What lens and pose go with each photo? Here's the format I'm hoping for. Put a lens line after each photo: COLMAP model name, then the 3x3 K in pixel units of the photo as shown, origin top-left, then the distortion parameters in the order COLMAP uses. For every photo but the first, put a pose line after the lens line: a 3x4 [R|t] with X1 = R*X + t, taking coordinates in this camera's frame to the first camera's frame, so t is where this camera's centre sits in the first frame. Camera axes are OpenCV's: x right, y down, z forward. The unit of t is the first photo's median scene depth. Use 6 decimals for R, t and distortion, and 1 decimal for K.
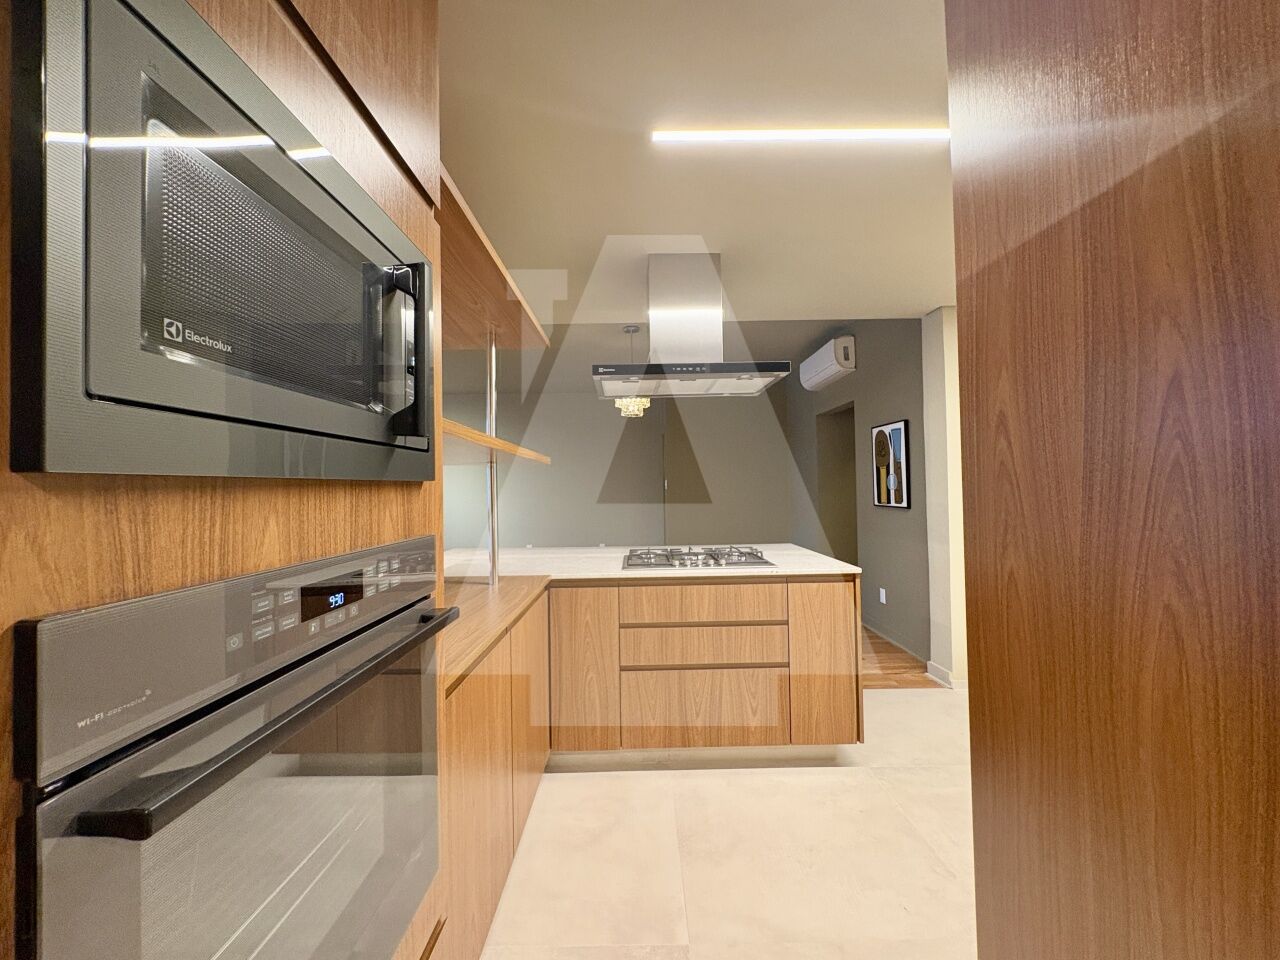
lens RADIAL K [[513.5, 0, 640.0], [0, 513.5, 480.0], [0, 0, 1]] dist [0.001111, 0.000177]
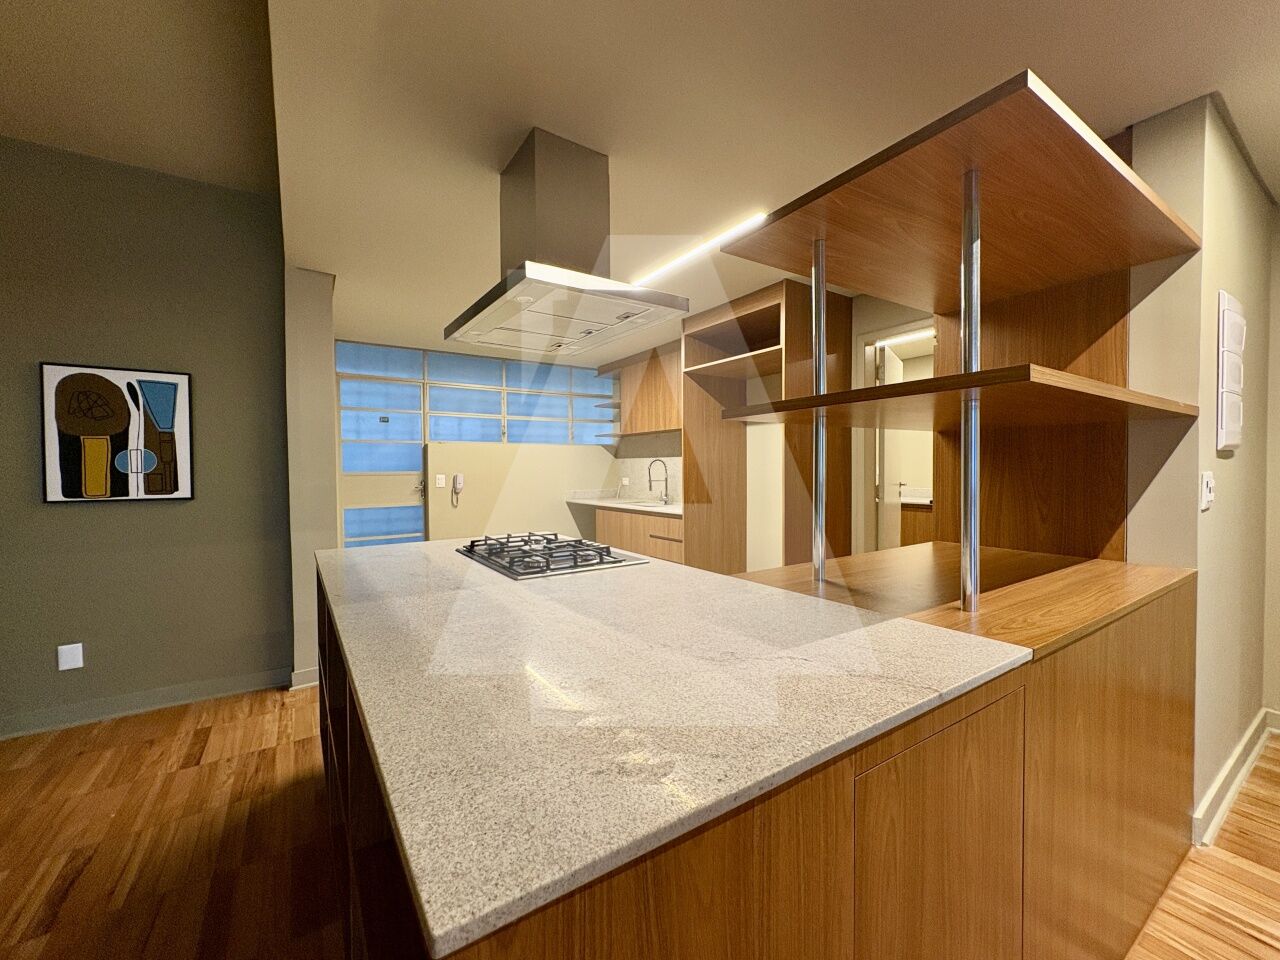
lens RADIAL K [[513.5, 0, 640.0], [0, 513.5, 480.0], [0, 0, 1]] dist [0.001111, 0.000177]
pose [[-0.537564, 0.003597, 0.843215, -0.389000], [0.001740, 0.999994, -0.003156, 0.030402], [-0.843221, -0.000229, -0.537567, 0.809803]]
